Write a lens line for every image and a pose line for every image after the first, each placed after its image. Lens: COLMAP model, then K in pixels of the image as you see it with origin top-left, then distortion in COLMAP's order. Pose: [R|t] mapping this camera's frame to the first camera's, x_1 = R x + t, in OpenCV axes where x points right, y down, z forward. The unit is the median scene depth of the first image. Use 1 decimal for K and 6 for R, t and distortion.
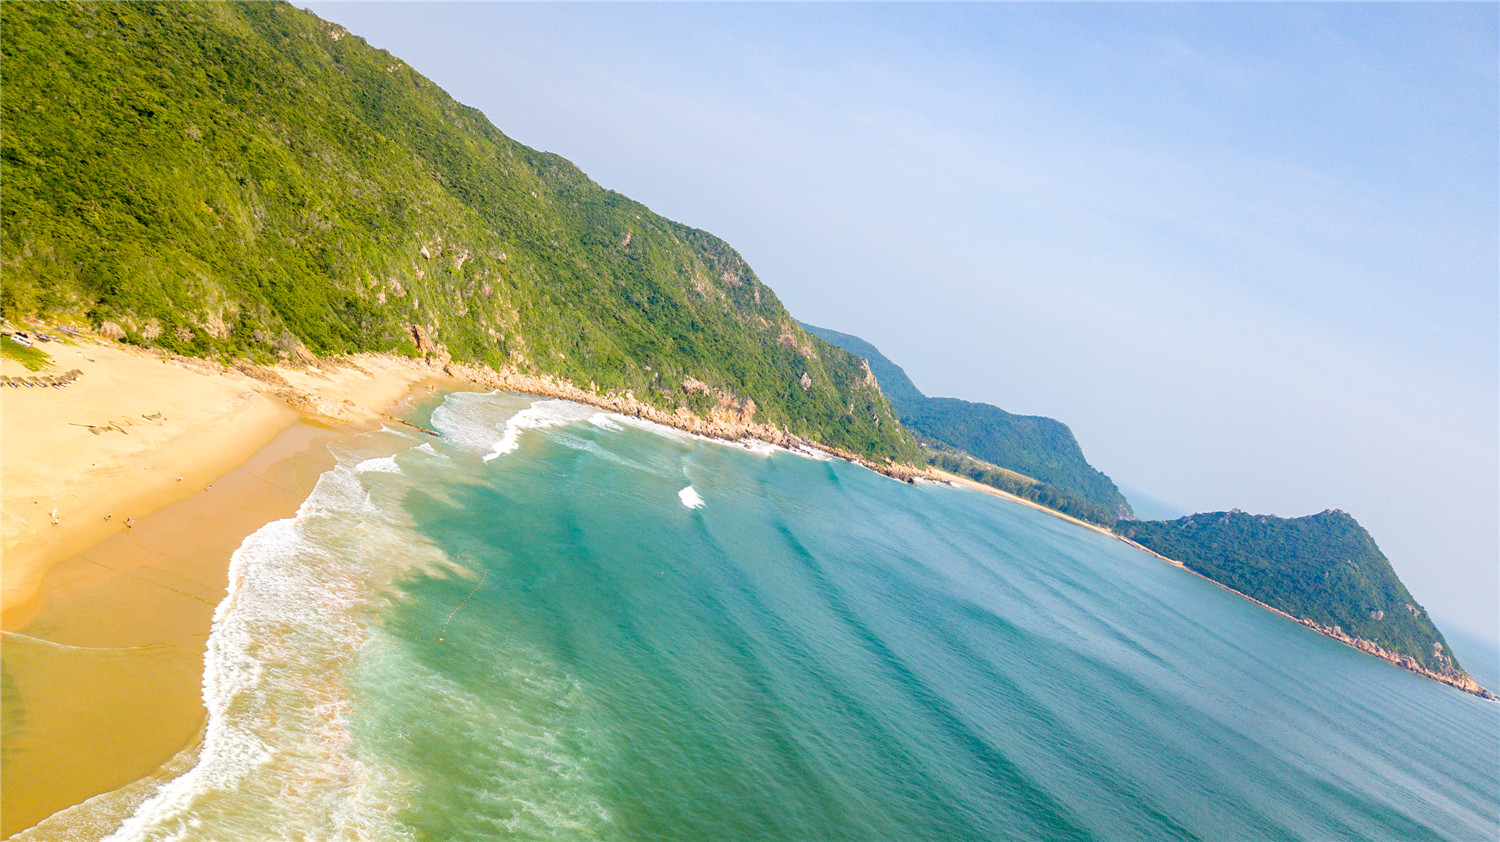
lens RADIAL K [[1145.1, 0, 750.0], [0, 1145.1, 421.0], [0, 0, 1]] dist [0.060995, -0.112431]
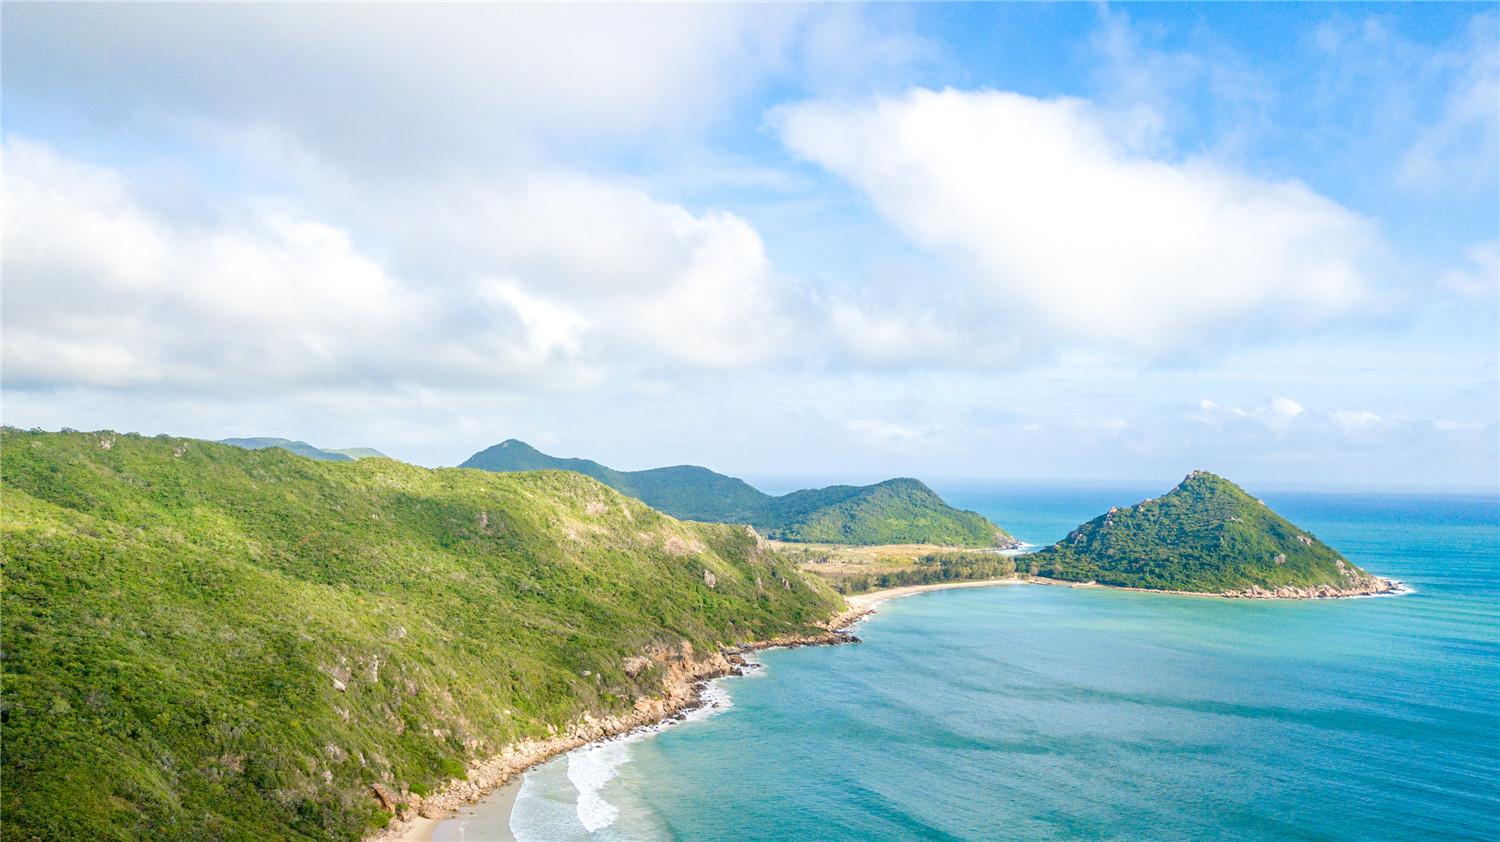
lens RADIAL K [[1153.8, 0, 750.0], [0, 1153.8, 421.0], [0, 0, 1]] dist [-0.008998, 0.044901]
pose [[0.915021, -0.366076, 0.169482, -0.044647], [0.380762, 0.922518, -0.063093, -0.105888], [-0.133253, 0.122263, 0.983512, 0.035066]]
